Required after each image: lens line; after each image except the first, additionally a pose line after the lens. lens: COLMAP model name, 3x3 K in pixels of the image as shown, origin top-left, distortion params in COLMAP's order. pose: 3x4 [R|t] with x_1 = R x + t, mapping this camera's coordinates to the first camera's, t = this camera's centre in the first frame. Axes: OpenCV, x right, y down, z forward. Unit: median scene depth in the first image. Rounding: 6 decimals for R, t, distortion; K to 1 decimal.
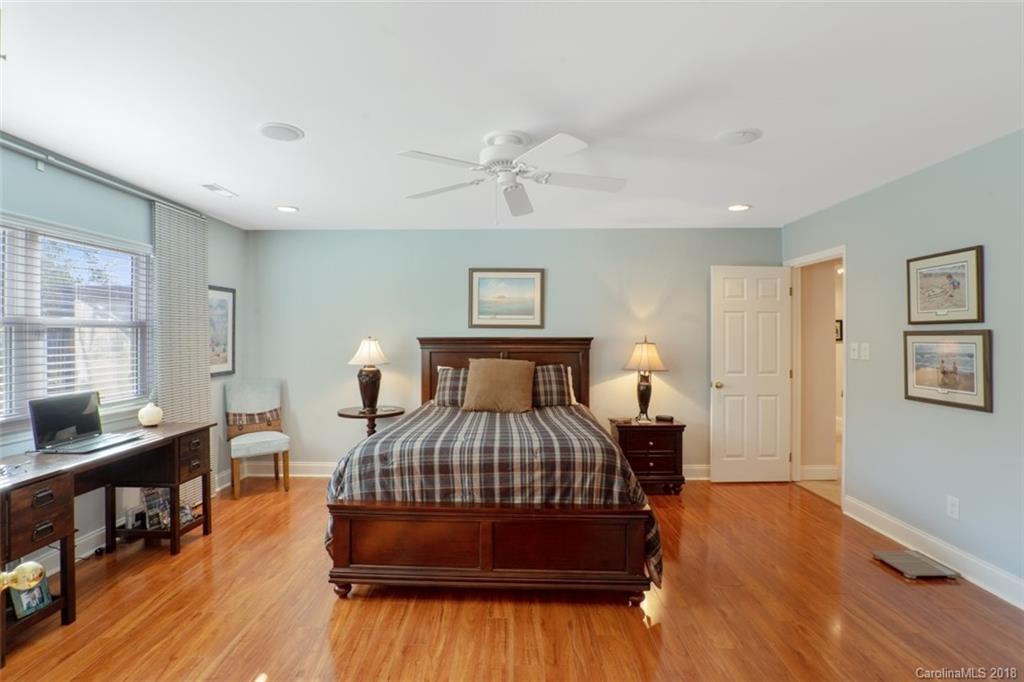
lens RADIAL K [[482.0, 0, 508.2], [0, 482.0, 338.8], [0, 0, 1]] dist [-0.045982, 0.029207]
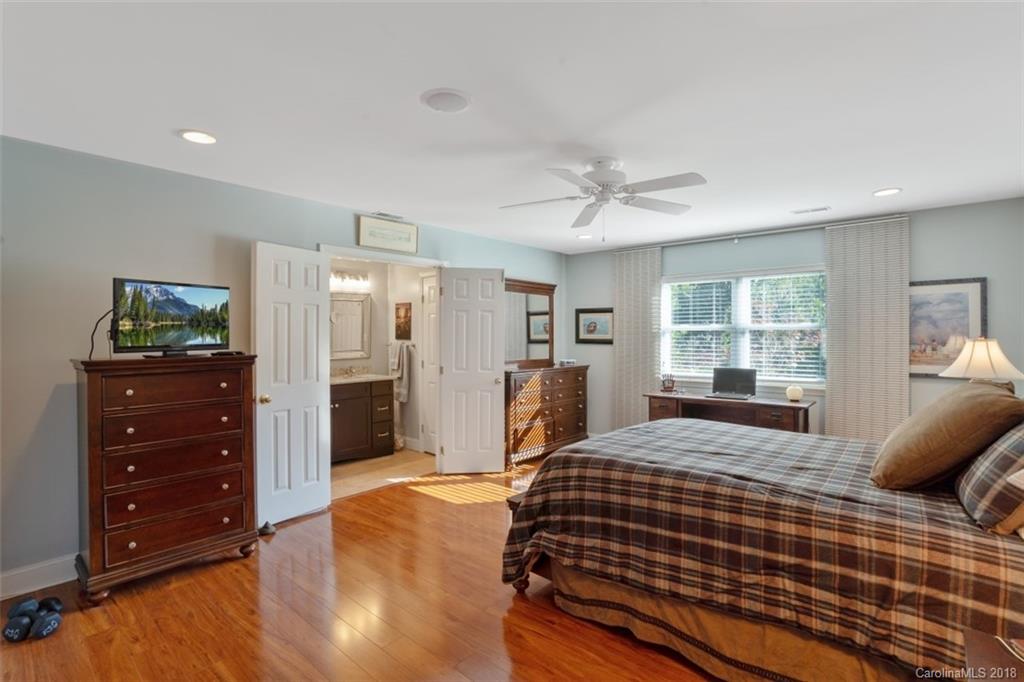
lens RADIAL K [[482.0, 0, 508.2], [0, 482.0, 338.8], [0, 0, 1]] dist [-0.045982, 0.029207]
pose [[-0.621724, 0.001980, -0.783234, 0.648303], [-0.005130, 0.999965, 0.006600, 0.000908], [0.783220, 0.008121, -0.621692, 0.954972]]
